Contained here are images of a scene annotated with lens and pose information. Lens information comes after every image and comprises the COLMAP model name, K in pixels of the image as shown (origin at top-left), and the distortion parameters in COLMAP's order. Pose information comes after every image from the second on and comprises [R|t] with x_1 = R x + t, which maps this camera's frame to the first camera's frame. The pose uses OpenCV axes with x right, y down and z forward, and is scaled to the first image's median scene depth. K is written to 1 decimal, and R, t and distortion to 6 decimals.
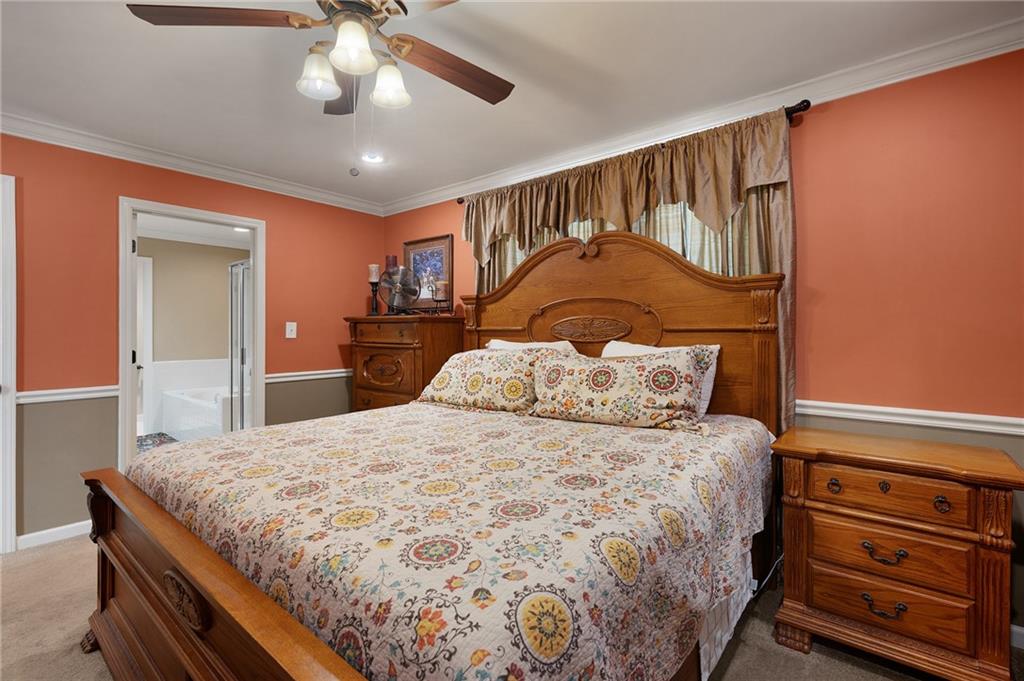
lens RADIAL K [[464.3, 0, 510.7], [0, 464.3, 334.7], [0, 0, 1]] dist [0.000569, -0.000125]
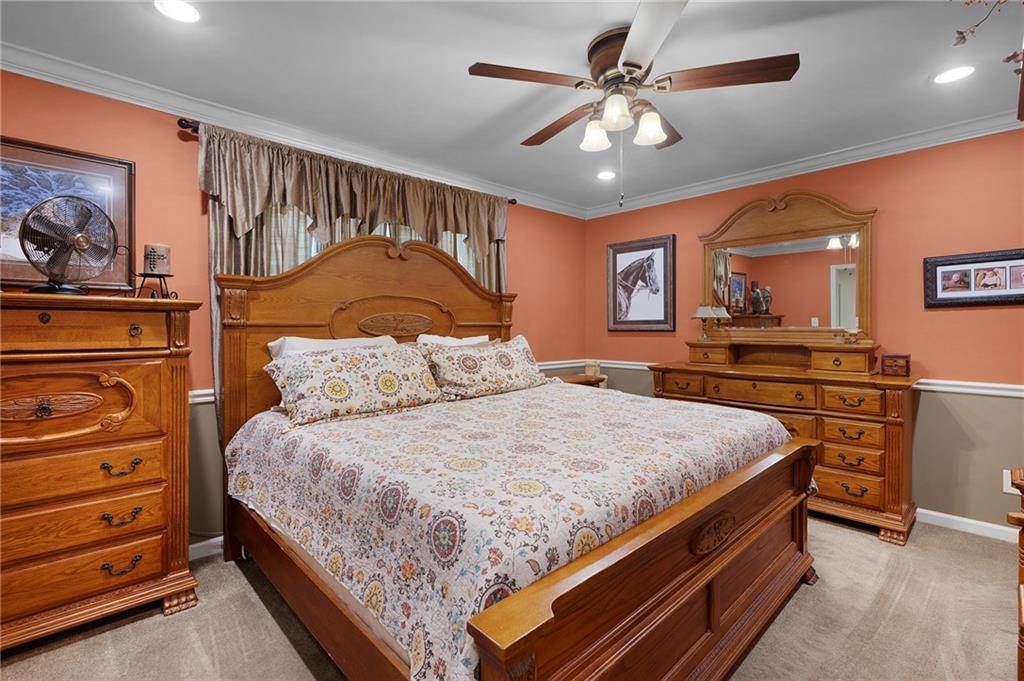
lens RADIAL K [[464.3, 0, 510.7], [0, 464.3, 334.7], [0, 0, 1]] dist [0.000569, -0.000125]
pose [[0.115111, -0.021588, 0.993118, -0.967219], [0.004160, 0.999766, 0.021251, -0.010373], [-0.993344, 0.001685, 0.115174, 0.658485]]
